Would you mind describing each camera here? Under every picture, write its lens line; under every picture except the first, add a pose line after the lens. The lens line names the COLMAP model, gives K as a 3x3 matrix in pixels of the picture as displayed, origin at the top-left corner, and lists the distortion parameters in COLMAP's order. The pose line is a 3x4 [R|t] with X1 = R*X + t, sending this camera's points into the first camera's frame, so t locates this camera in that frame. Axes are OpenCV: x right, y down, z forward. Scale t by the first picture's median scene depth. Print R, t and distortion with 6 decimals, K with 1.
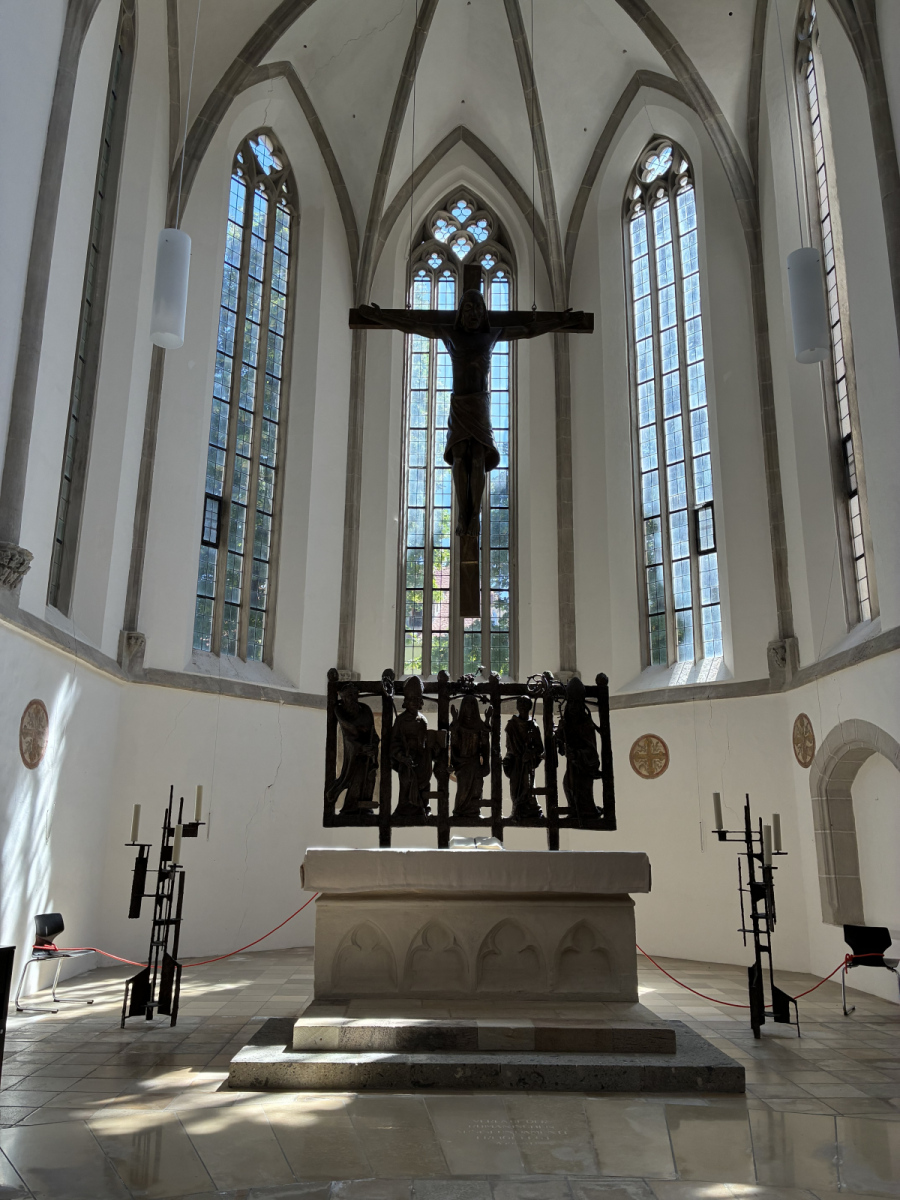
lens RADIAL K [[918.5, 0, 450.0], [0, 918.5, 600.0], [0, 0, 1]] dist [0.000879, -0.000607]
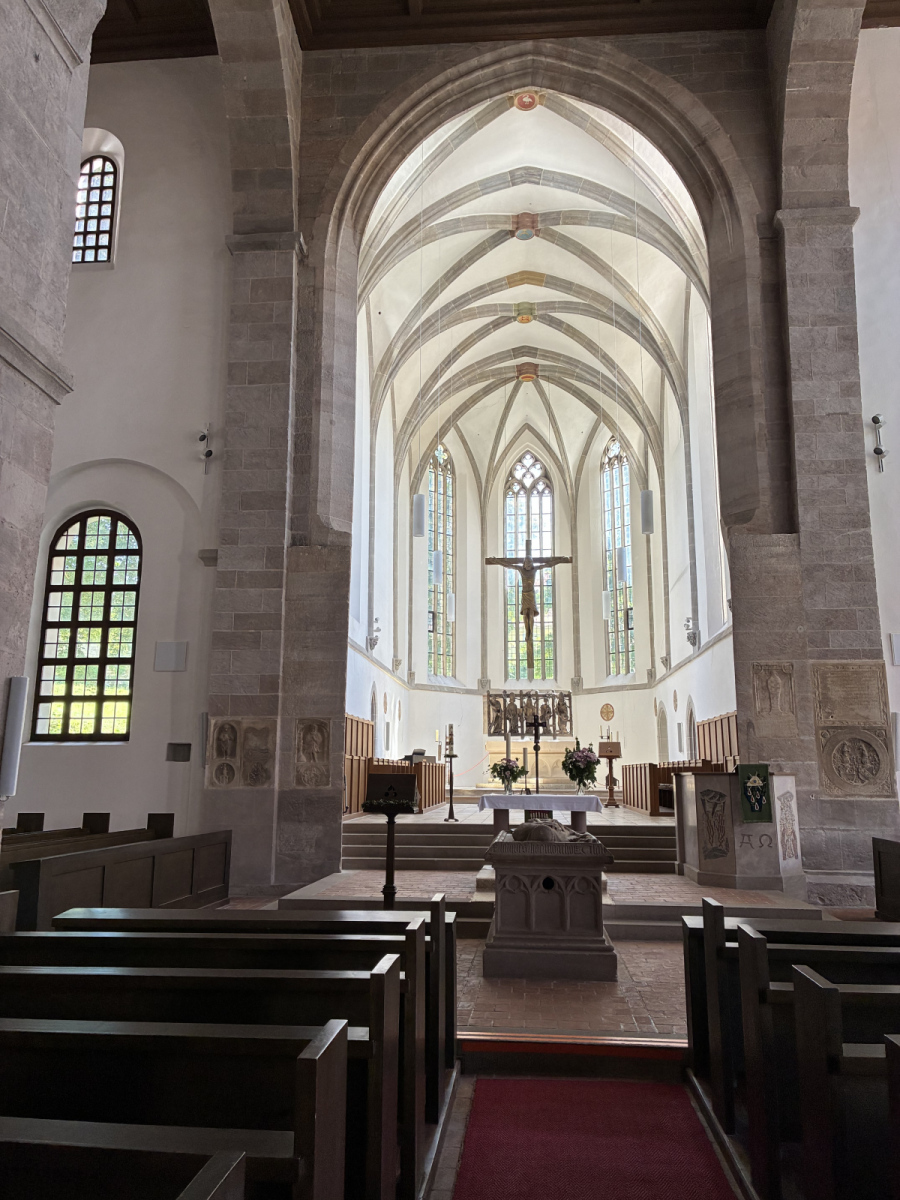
lens RADIAL K [[918.5, 0, 450.0], [0, 918.5, 600.0], [0, 0, 1]] dist [0.000879, -0.000607]
pose [[0.994107, -0.027319, -0.104906, 0.055657], [0.033846, 0.997566, 0.060956, -0.272909], [0.102986, -0.064148, 0.992612, -1.368054]]
